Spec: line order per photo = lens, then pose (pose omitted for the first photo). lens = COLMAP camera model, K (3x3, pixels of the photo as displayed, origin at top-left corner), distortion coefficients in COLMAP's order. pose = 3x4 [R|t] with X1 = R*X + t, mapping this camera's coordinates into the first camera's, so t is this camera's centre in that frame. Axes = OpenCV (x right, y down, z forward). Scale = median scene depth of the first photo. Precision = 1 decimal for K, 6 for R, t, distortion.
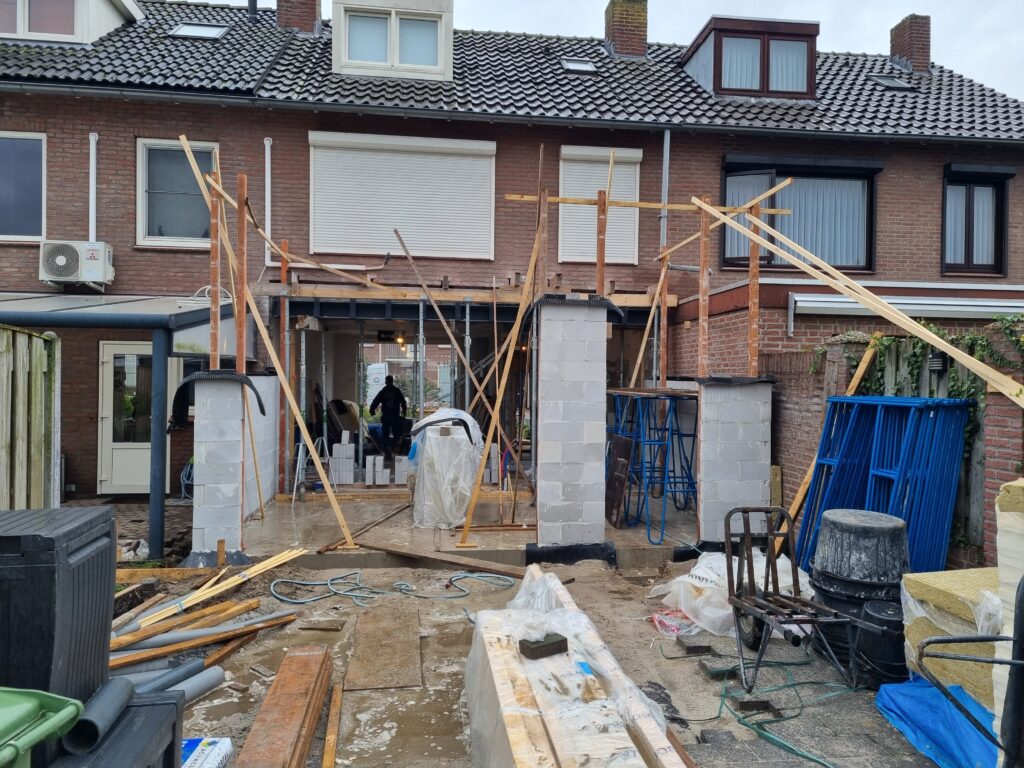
lens RADIAL K [[764.4, 0, 512.5], [0, 764.4, 377.8], [0, 0, 1]] dist [0.064780, -0.055723]
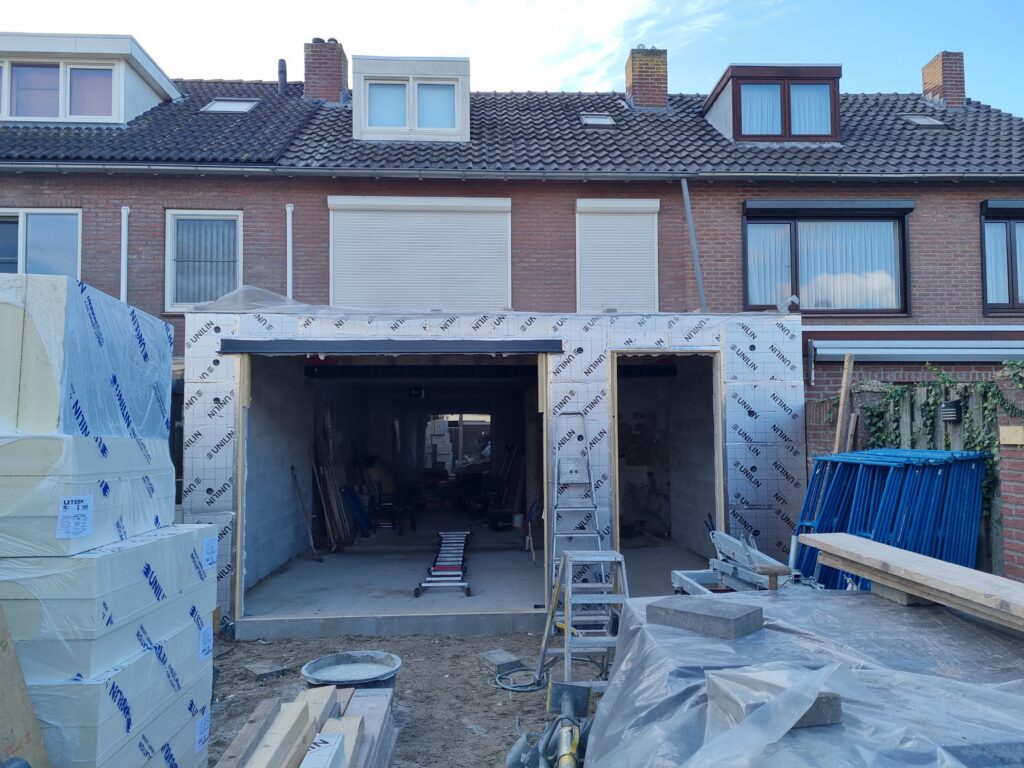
lens RADIAL K [[761.0, 0, 508.5], [0, 761.0, 388.4], [0, 0, 1]] dist [0.066941, -0.060373]
pose [[0.996889, -0.023857, -0.075117, 0.040668], [0.019762, 0.998302, -0.054791, -0.003544], [0.076296, 0.053136, 0.995668, 0.015931]]
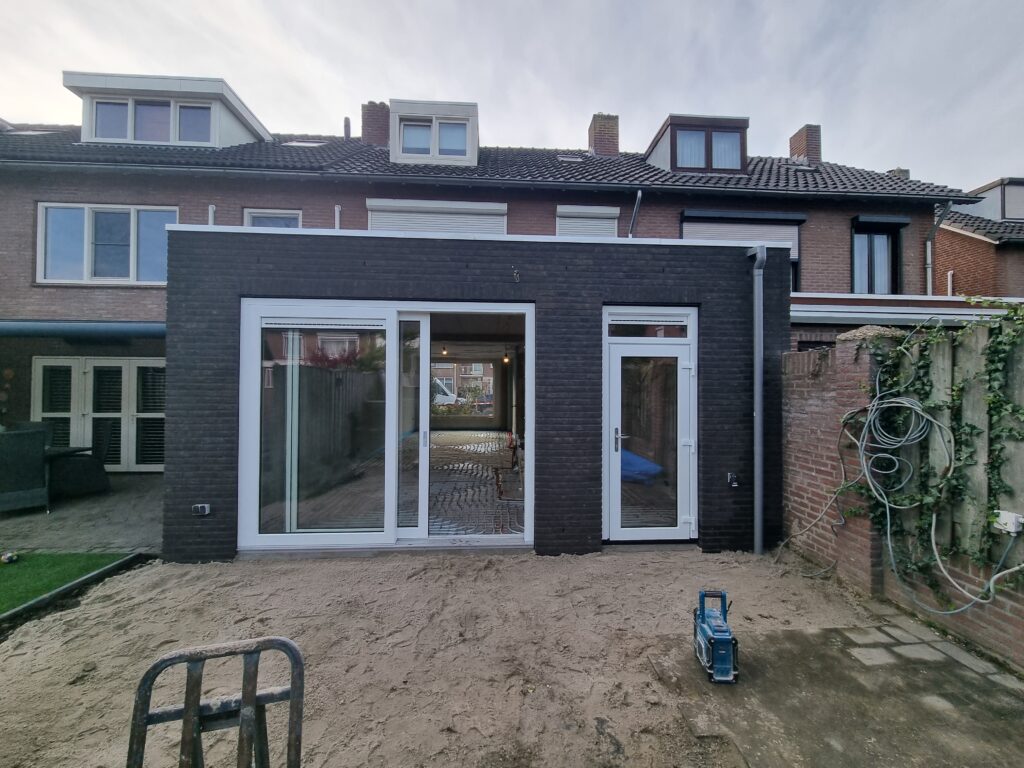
lens RADIAL K [[417.4, 0, 510.0], [0, 417.4, 384.0], [0, 0, 1]] dist [-0.002684, -0.000462]
pose [[0.997992, -0.005702, -0.063079, 0.024643], [0.005465, 0.999977, -0.003928, 0.004444], [0.063100, 0.003576, 0.998001, 0.263641]]
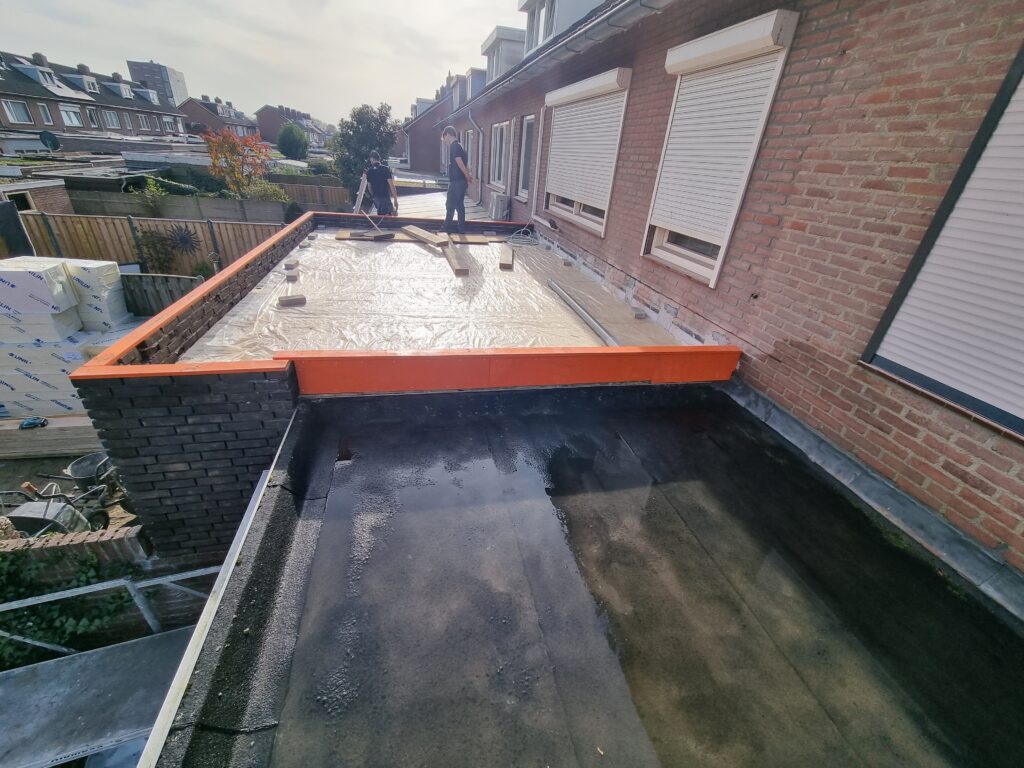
lens RADIAL K [[417.4, 0, 510.0], [0, 417.4, 384.0], [0, 0, 1]] dist [-0.002684, -0.000462]
pose [[0.095688, 0.471827, -0.876484, 0.415694], [-0.068847, 0.881552, 0.467039, -0.205417], [0.993028, 0.015654, 0.116838, 0.794247]]
